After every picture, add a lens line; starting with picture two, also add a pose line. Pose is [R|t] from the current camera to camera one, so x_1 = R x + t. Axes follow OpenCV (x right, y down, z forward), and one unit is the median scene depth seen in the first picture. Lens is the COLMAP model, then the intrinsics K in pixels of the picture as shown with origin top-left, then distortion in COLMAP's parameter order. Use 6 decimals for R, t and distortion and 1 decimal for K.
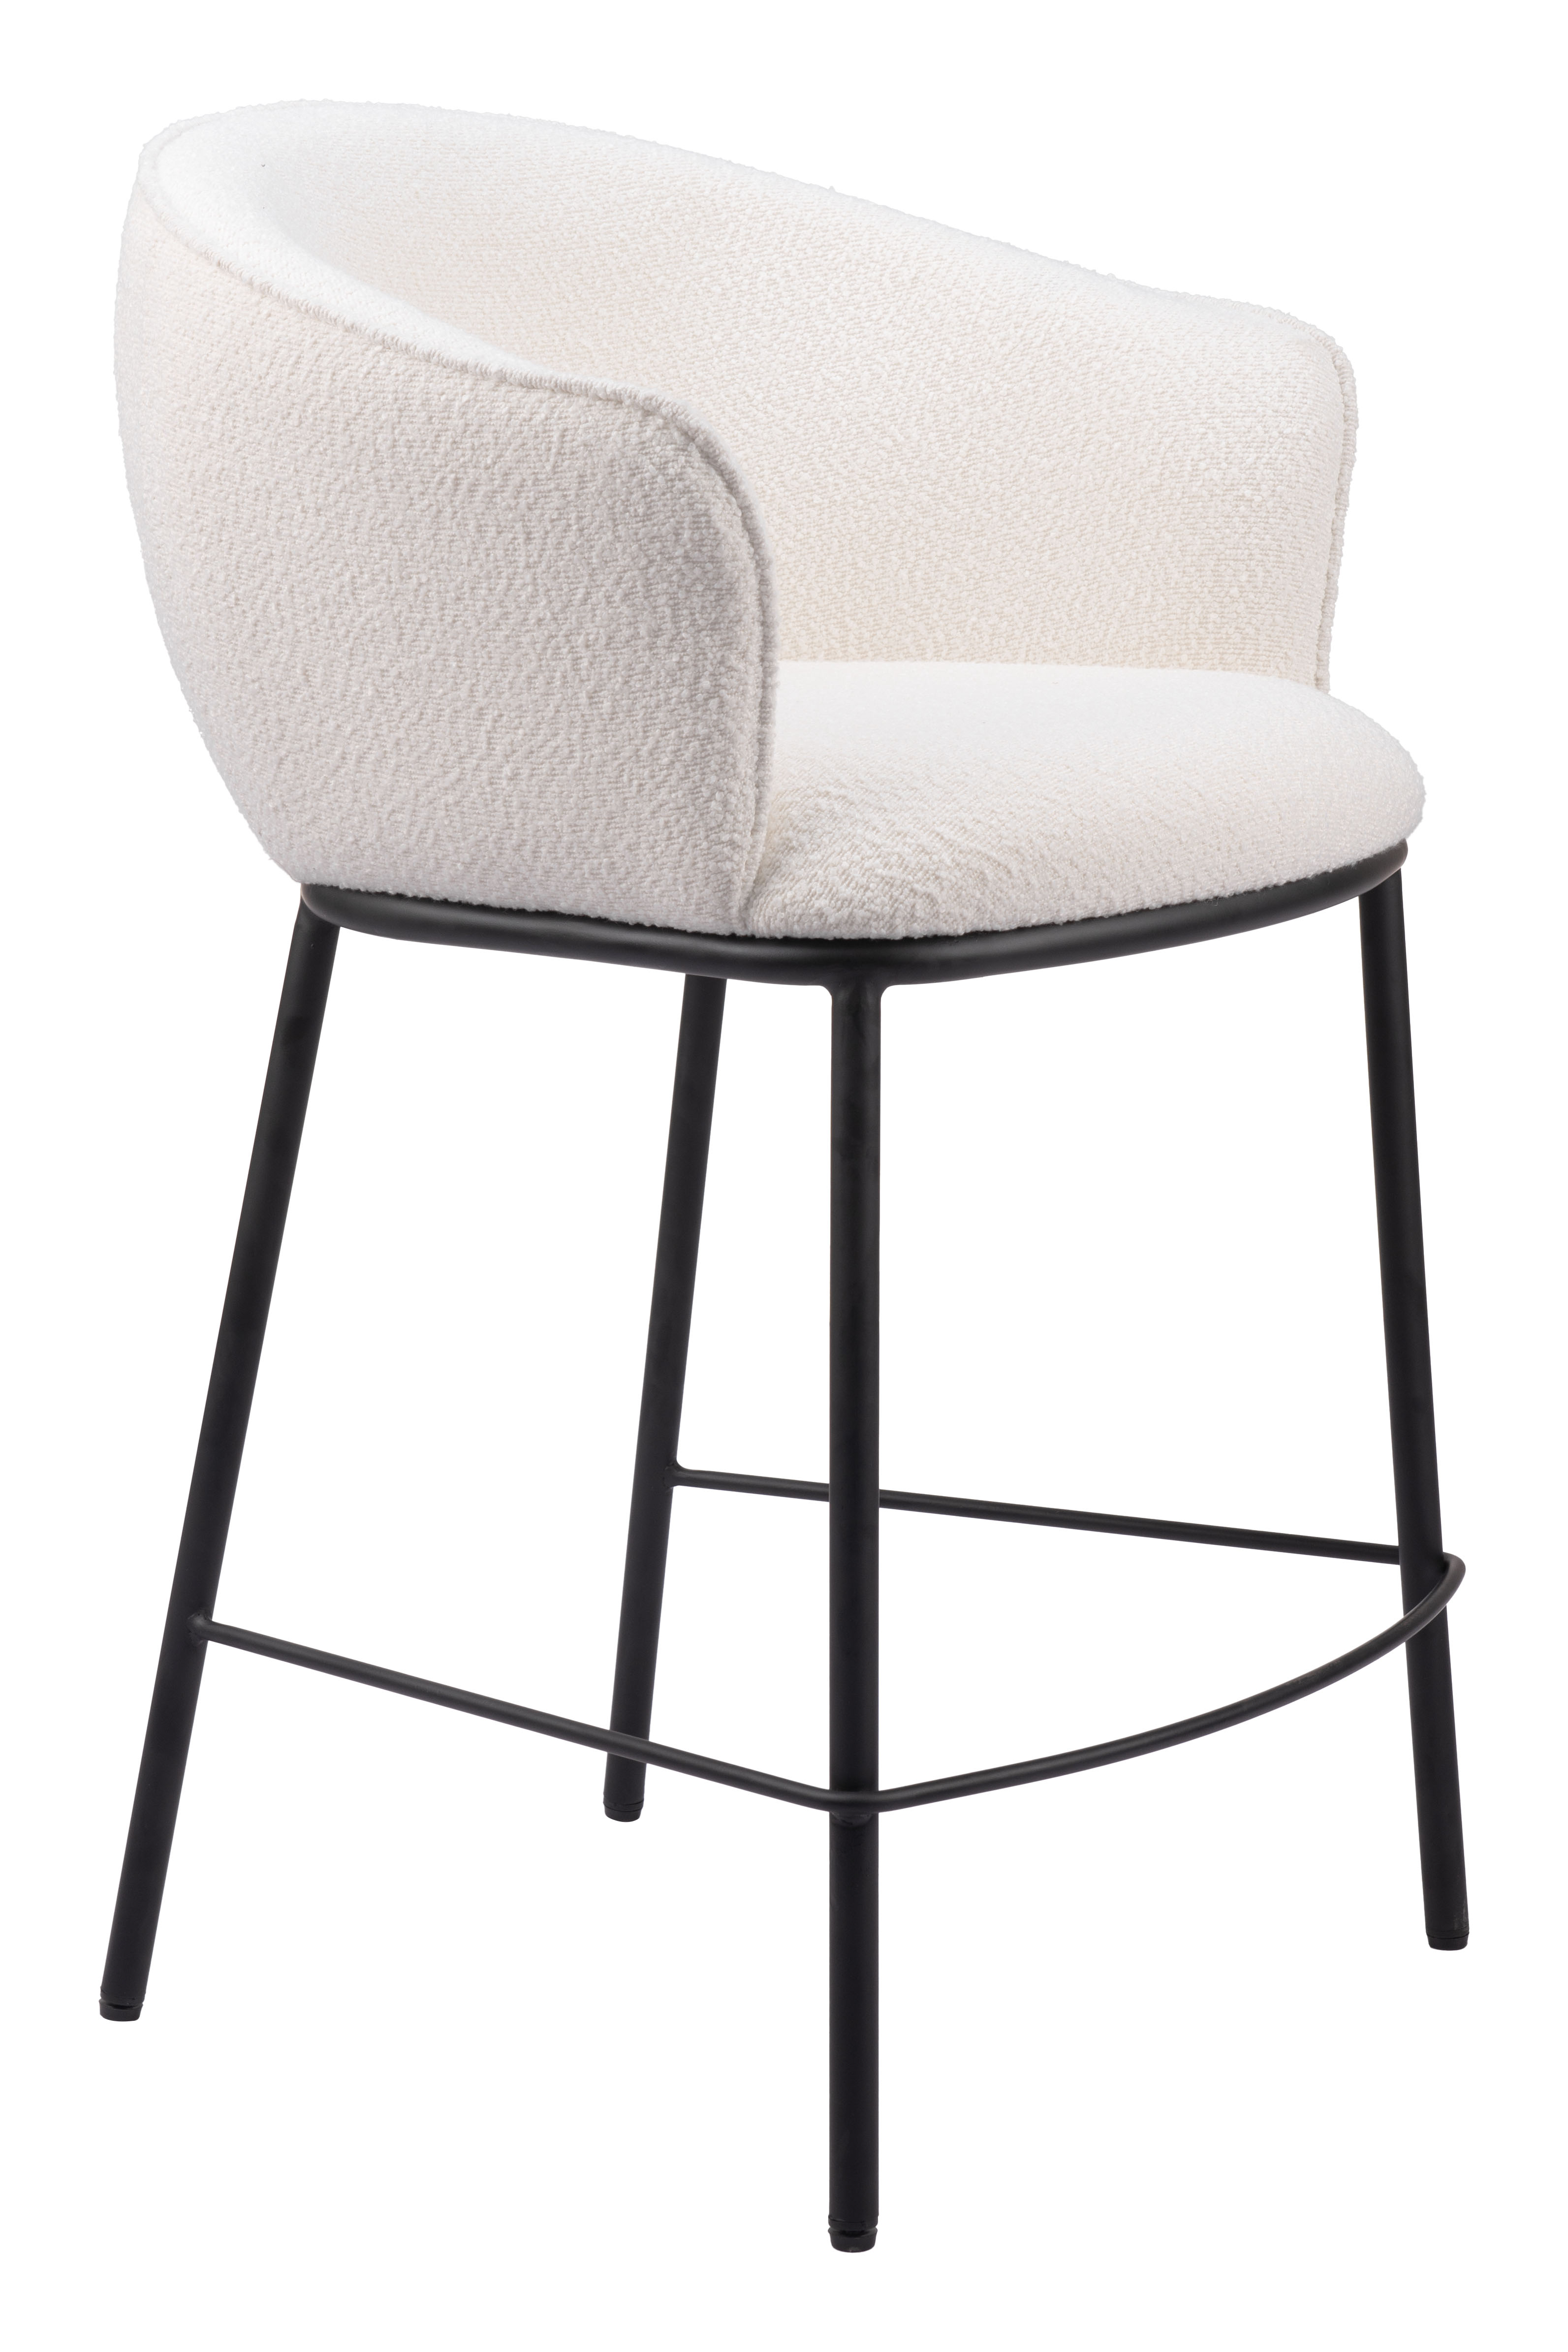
lens RADIAL K [[4797.4, 0, 784.0], [0, 4797.4, 1176.0], [0, 0, 1]] dist [0.069849, 0.333382]
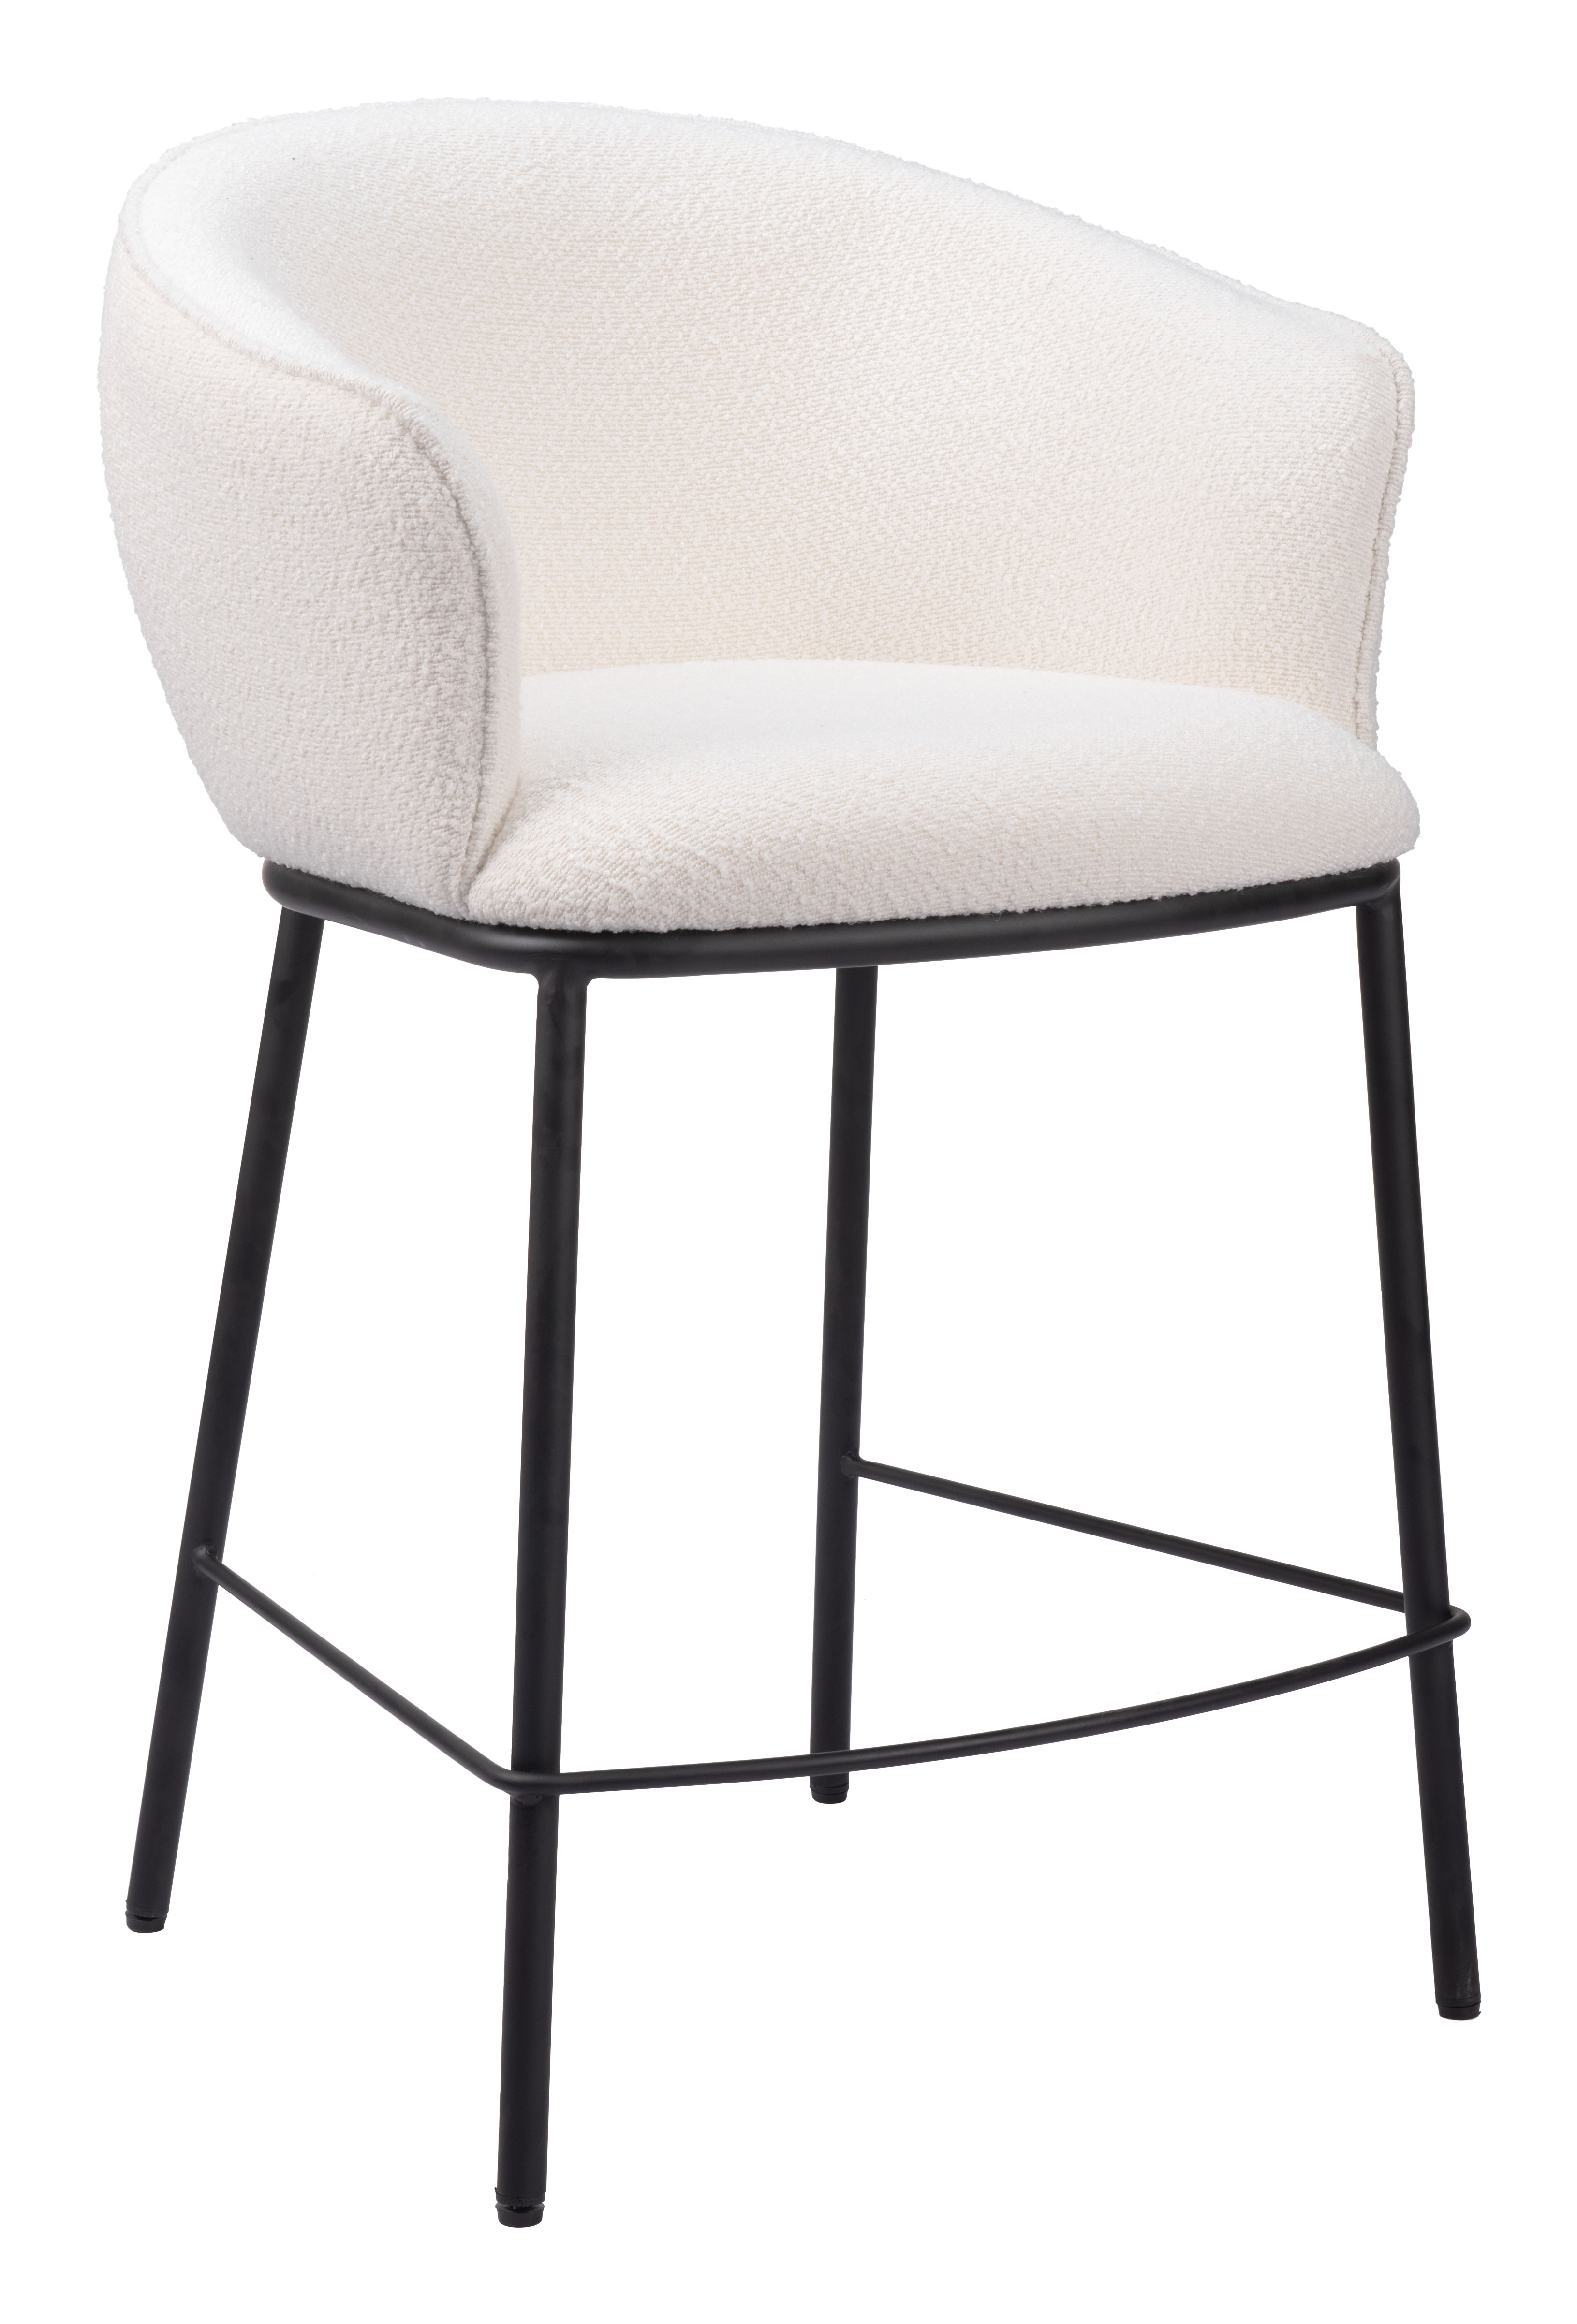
lens RADIAL K [[4766.6, 0, 788.5], [0, 4766.6, 1162.0], [0, 0, 1]] dist [0.083598, -0.065102]
pose [[0.960884, 0.072156, -0.267386, 0.325674], [-0.072796, 0.997318, 0.007530, -0.011349], [0.267212, 0.012230, 0.963560, 0.044634]]
